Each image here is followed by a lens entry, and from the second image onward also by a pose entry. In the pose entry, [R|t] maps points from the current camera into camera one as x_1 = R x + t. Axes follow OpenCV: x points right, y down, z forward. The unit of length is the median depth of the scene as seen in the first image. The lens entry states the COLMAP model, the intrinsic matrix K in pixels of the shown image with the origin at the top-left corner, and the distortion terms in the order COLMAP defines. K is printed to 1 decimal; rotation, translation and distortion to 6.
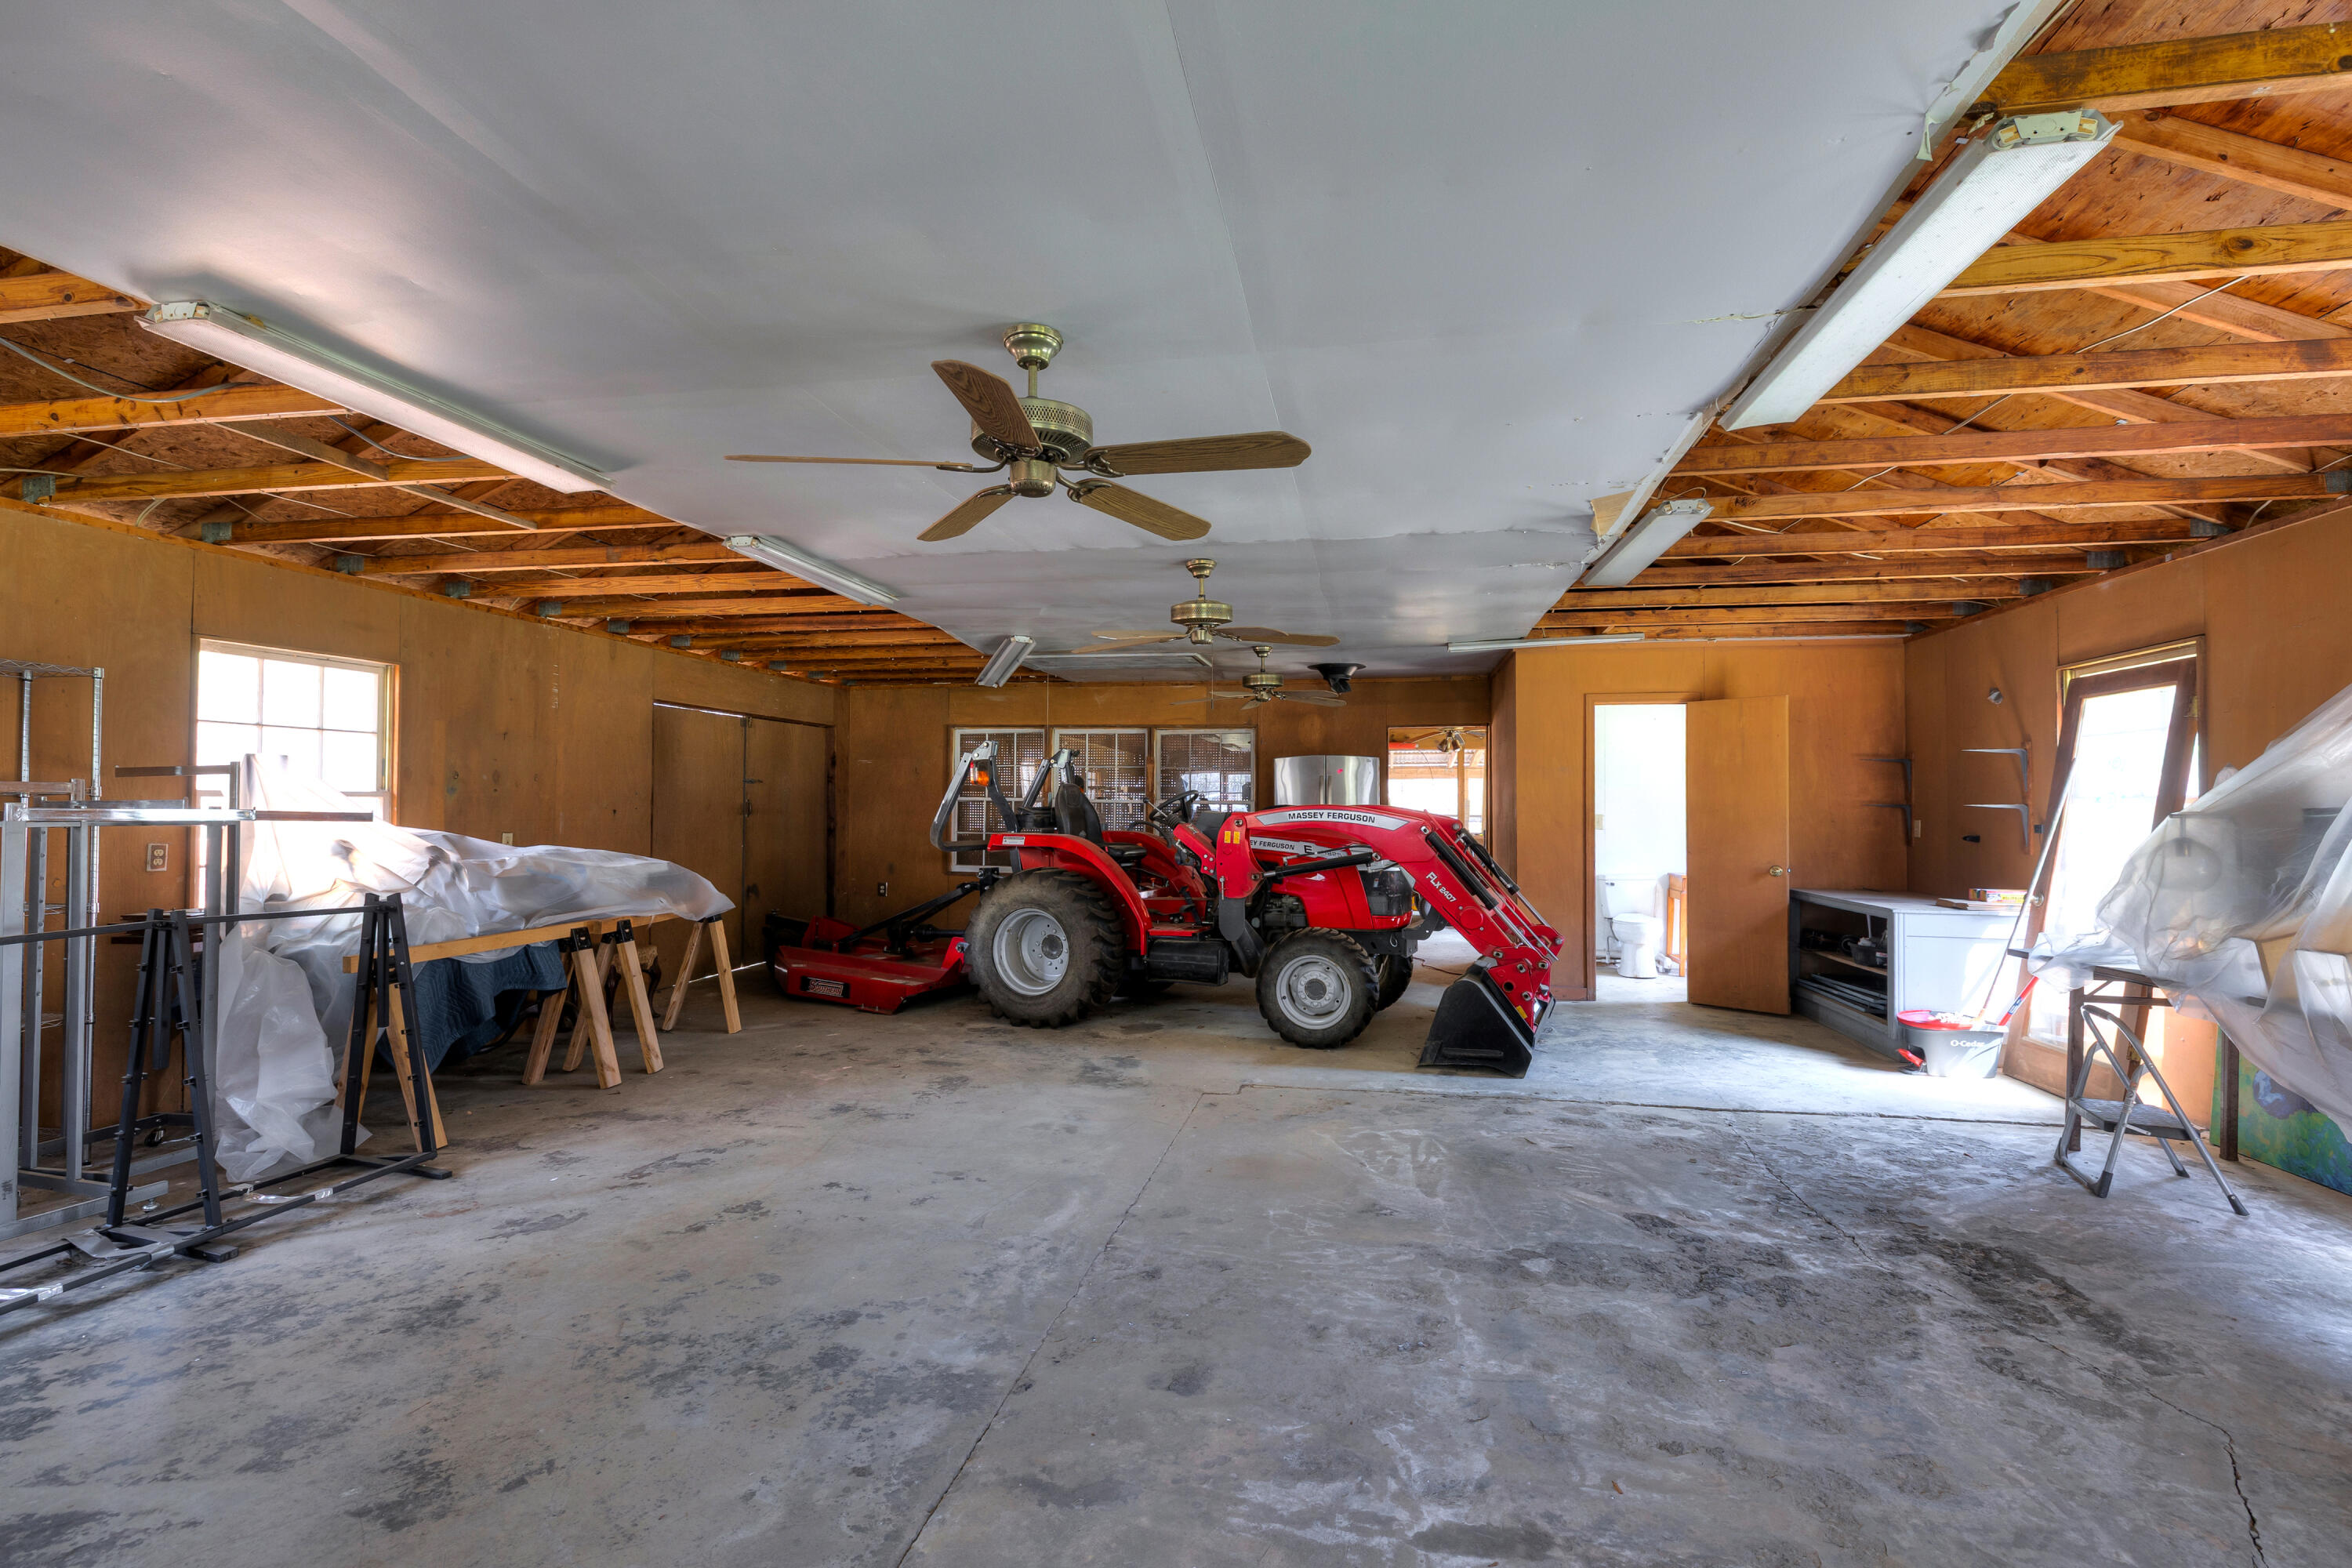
lens RADIAL K [[1017.0, 0, 1180.7], [0, 1017.0, 800.2], [0, 0, 1]] dist [0.003145, 0.000122]
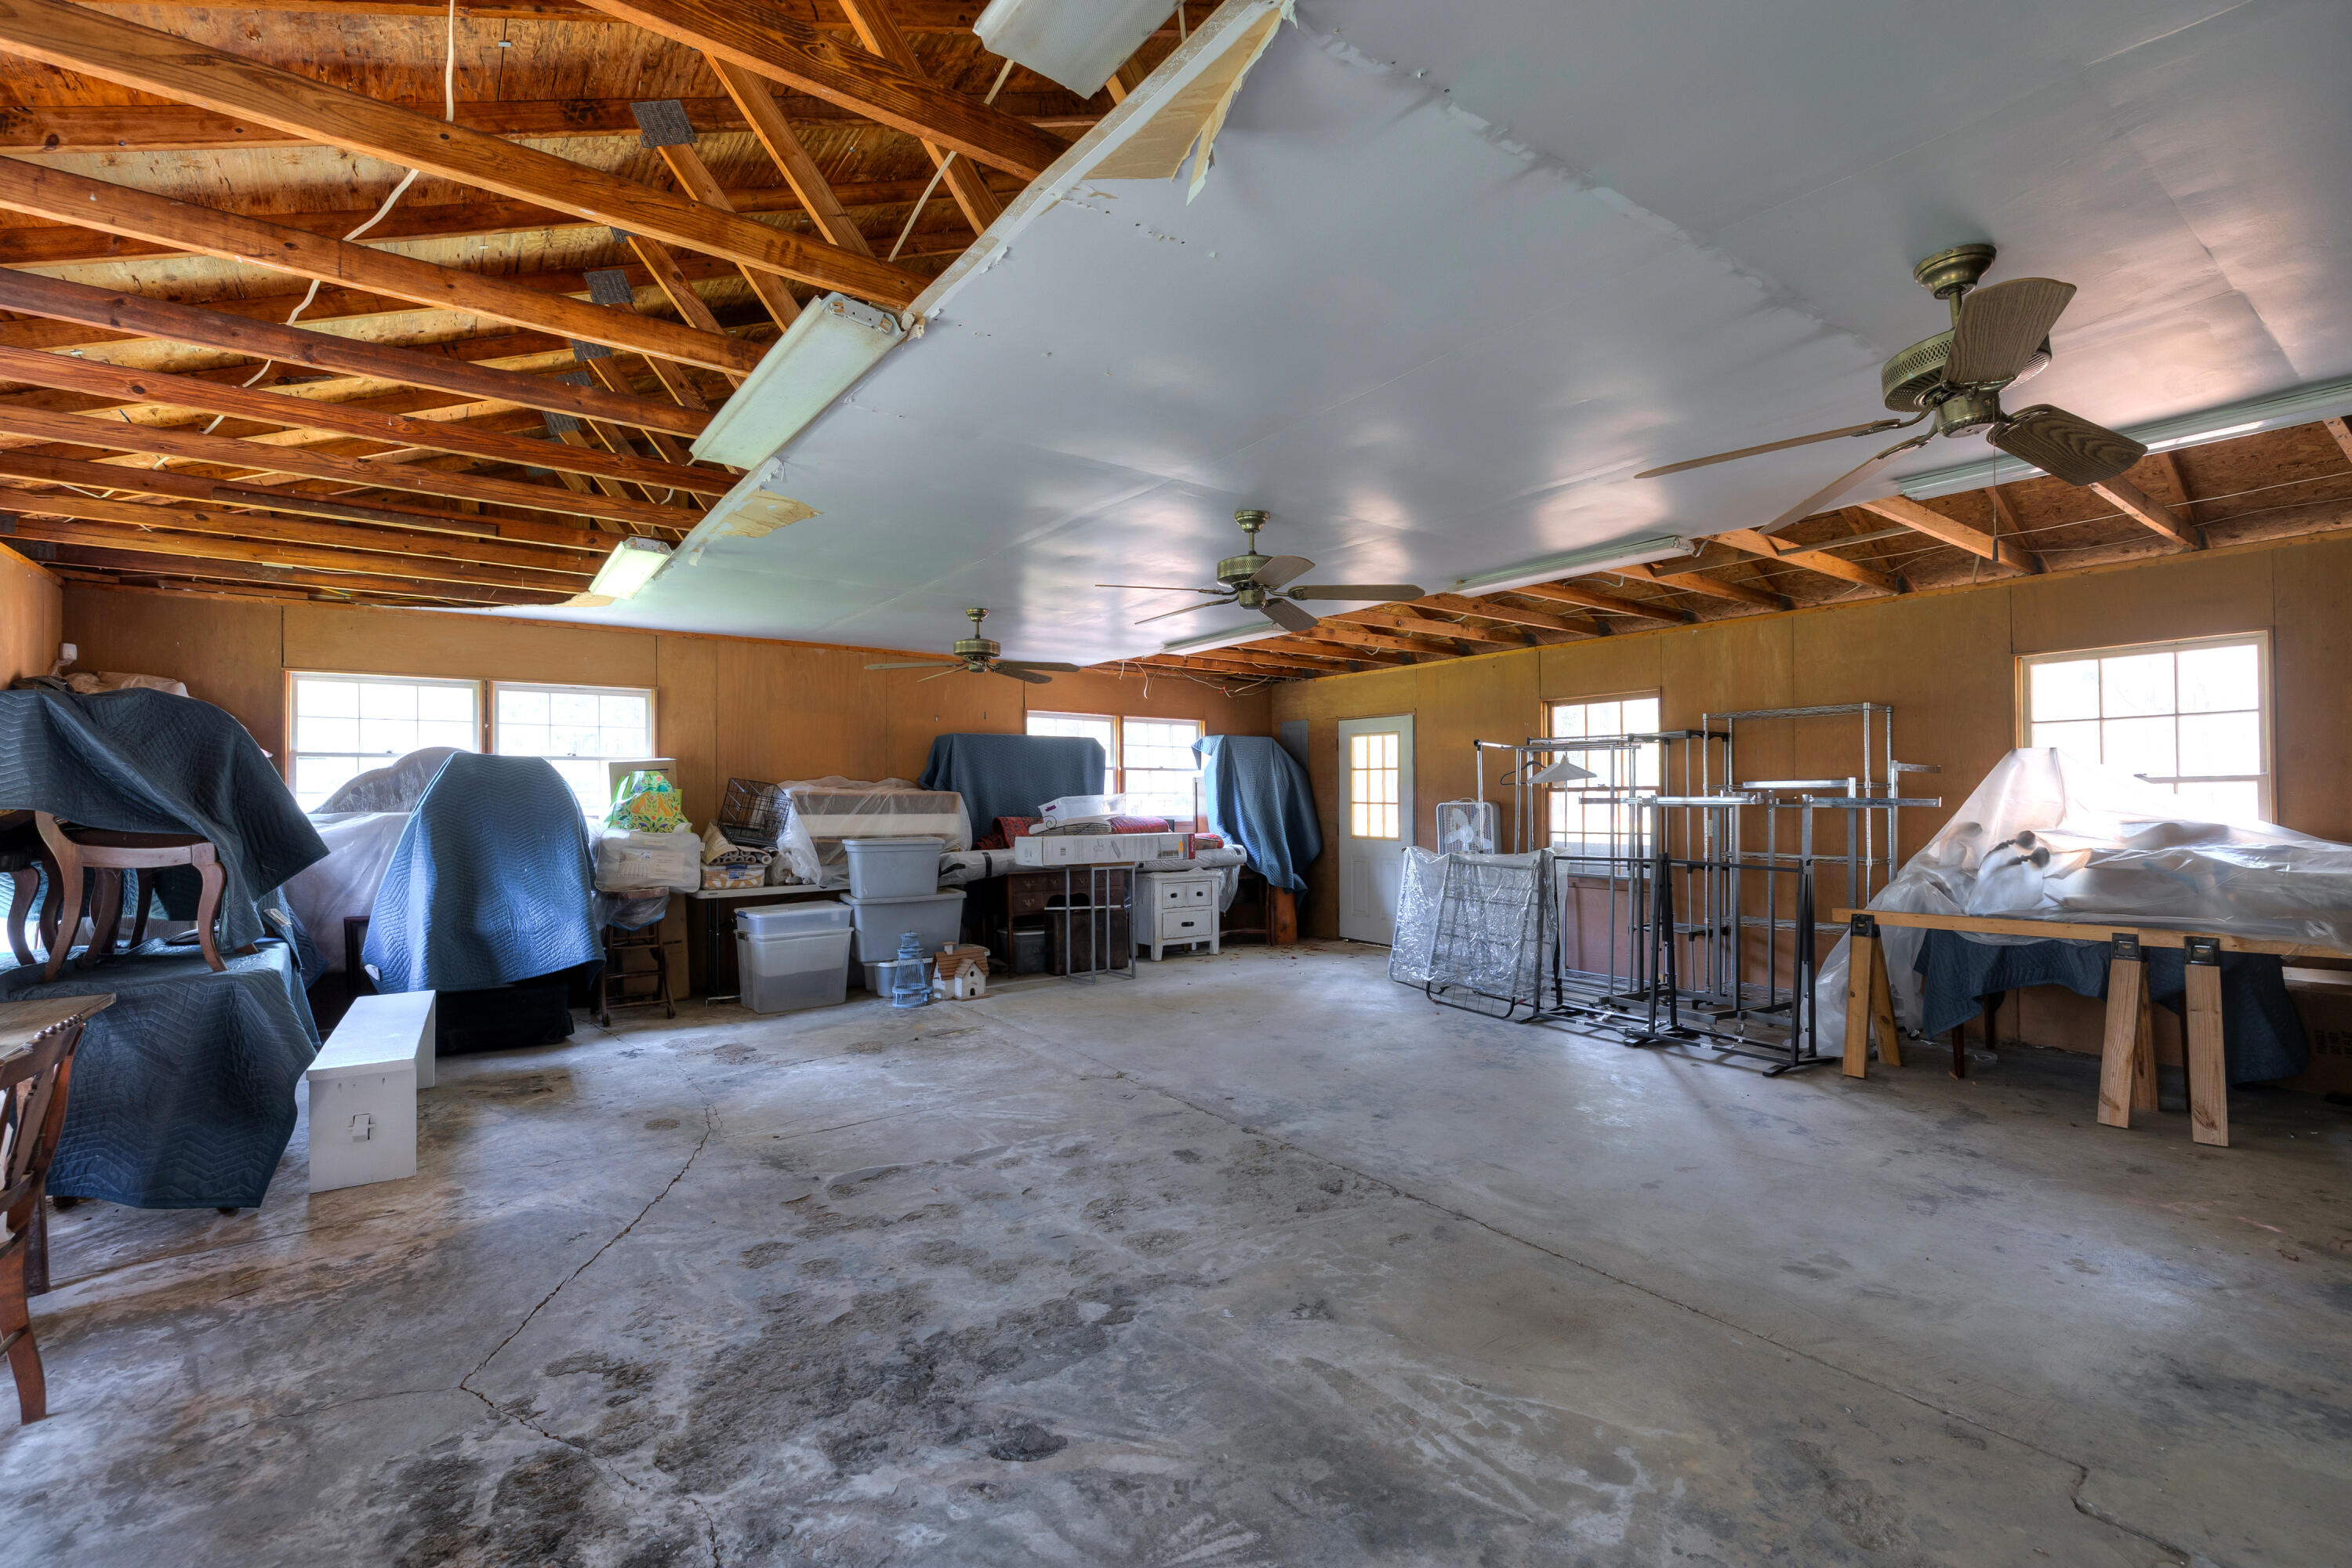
lens RADIAL K [[1017.0, 0, 1172.2], [0, 1017.0, 784.4], [0, 0, 1]] dist [0.003145, 0.000122]
pose [[-0.676475, -0.012122, -0.736366, 0.962808], [0.009527, 0.999637, -0.025208, 0.025206], [0.736404, -0.024068, -0.676114, 1.664494]]
